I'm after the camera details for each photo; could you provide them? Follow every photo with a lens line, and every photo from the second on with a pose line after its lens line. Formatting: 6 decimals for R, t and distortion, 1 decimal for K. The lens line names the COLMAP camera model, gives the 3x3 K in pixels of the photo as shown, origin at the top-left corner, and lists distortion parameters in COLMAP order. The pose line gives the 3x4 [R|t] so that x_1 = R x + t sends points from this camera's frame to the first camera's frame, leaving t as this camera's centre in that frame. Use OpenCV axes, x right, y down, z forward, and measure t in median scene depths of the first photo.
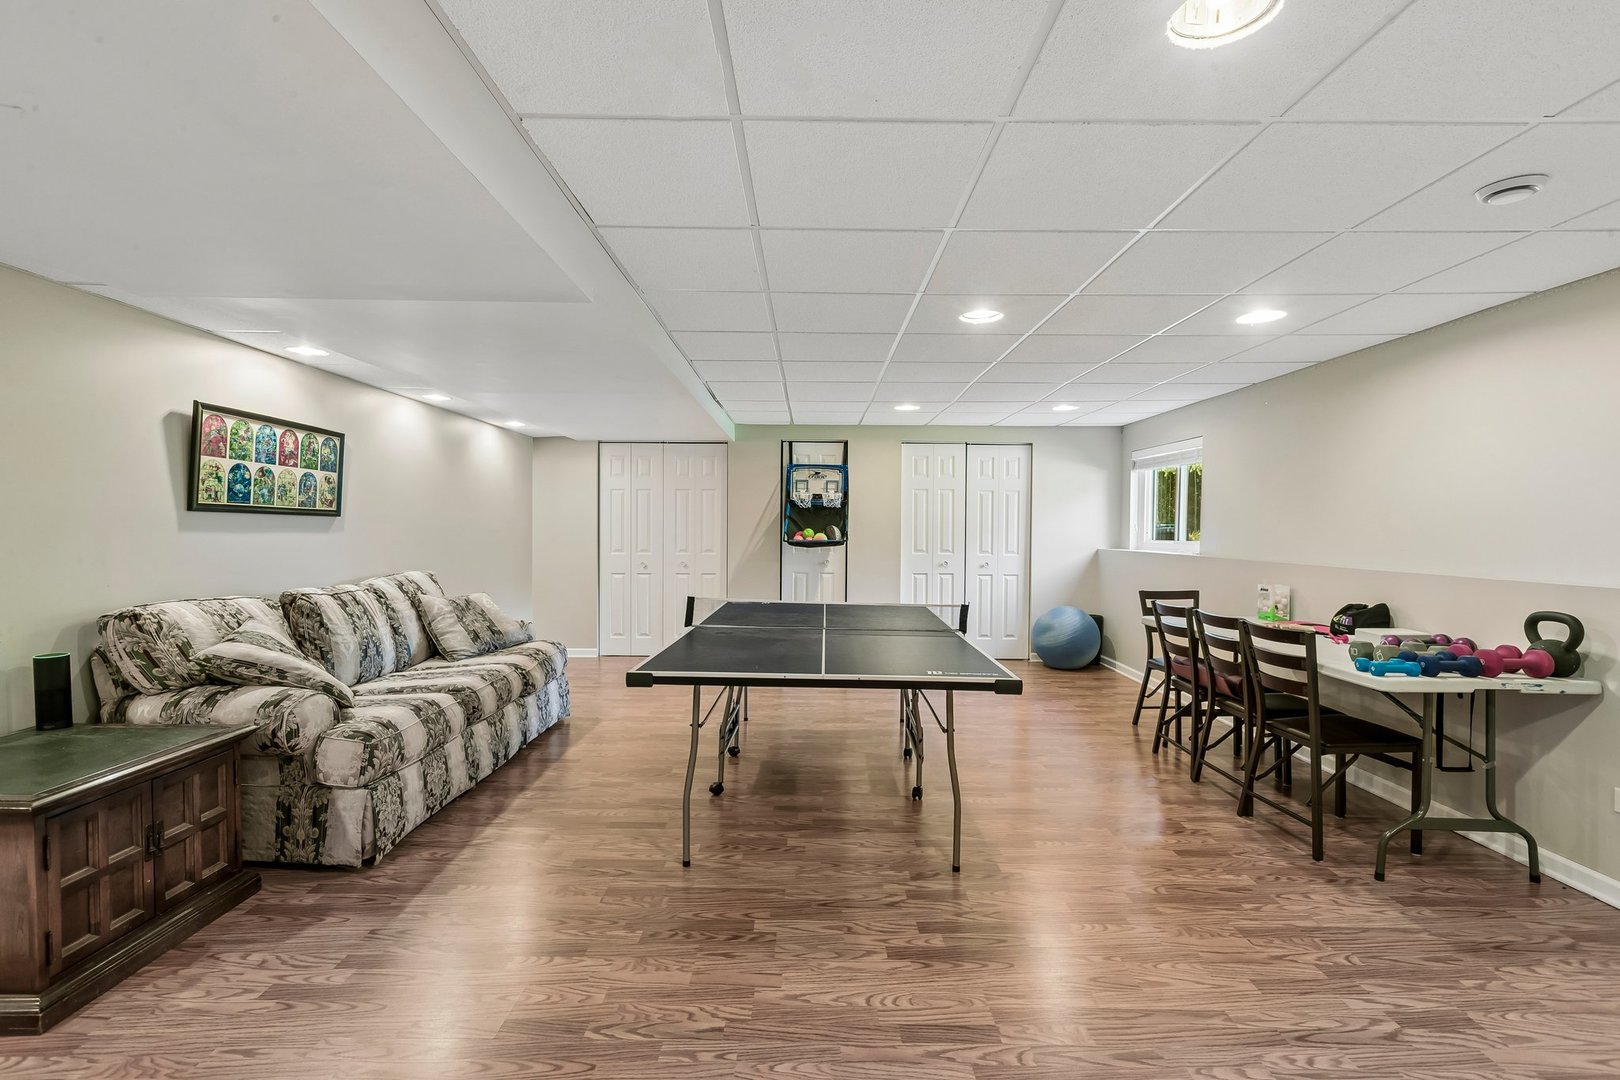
lens RADIAL K [[733.0, 0, 815.4], [0, 733.0, 547.3], [0, 0, 1]] dist [0.000834, -0.001808]
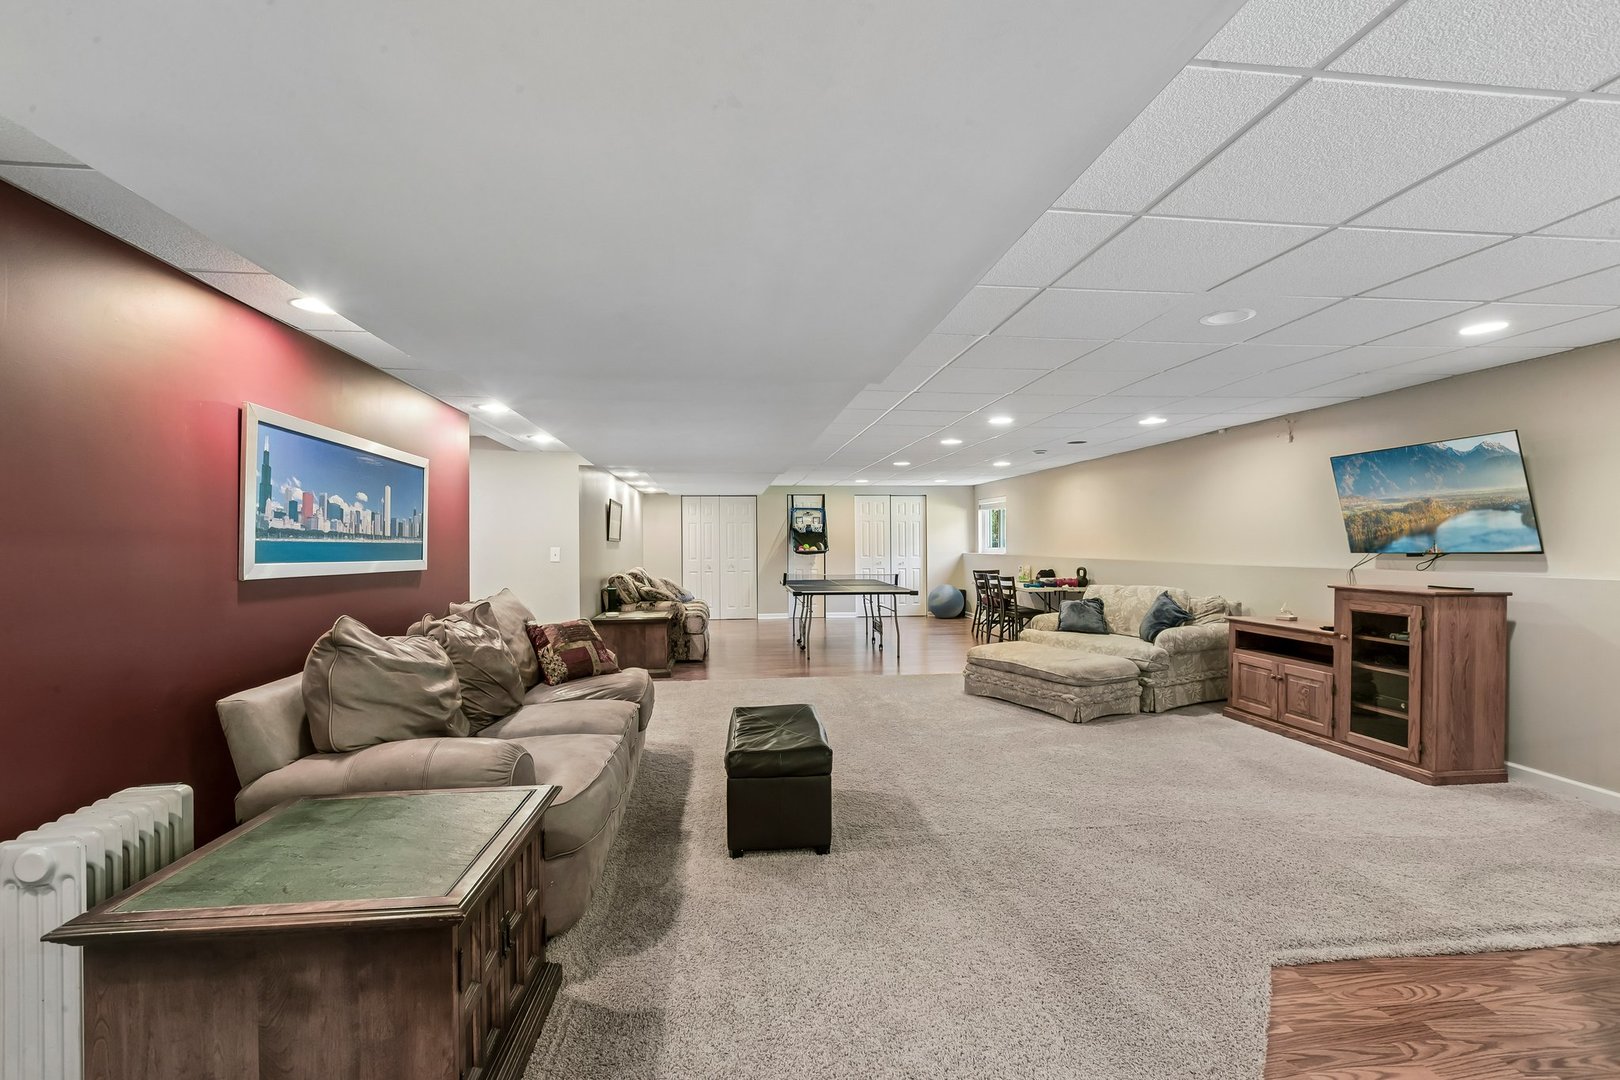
lens RADIAL K [[733.0, 0, 817.5], [0, 733.0, 548.1], [0, 0, 1]] dist [0.000834, -0.001808]
pose [[0.992325, -0.015093, 0.122734, -0.196535], [0.017442, 0.999684, -0.018084, 0.016724], [-0.122422, 0.020086, 0.992275, -0.768901]]
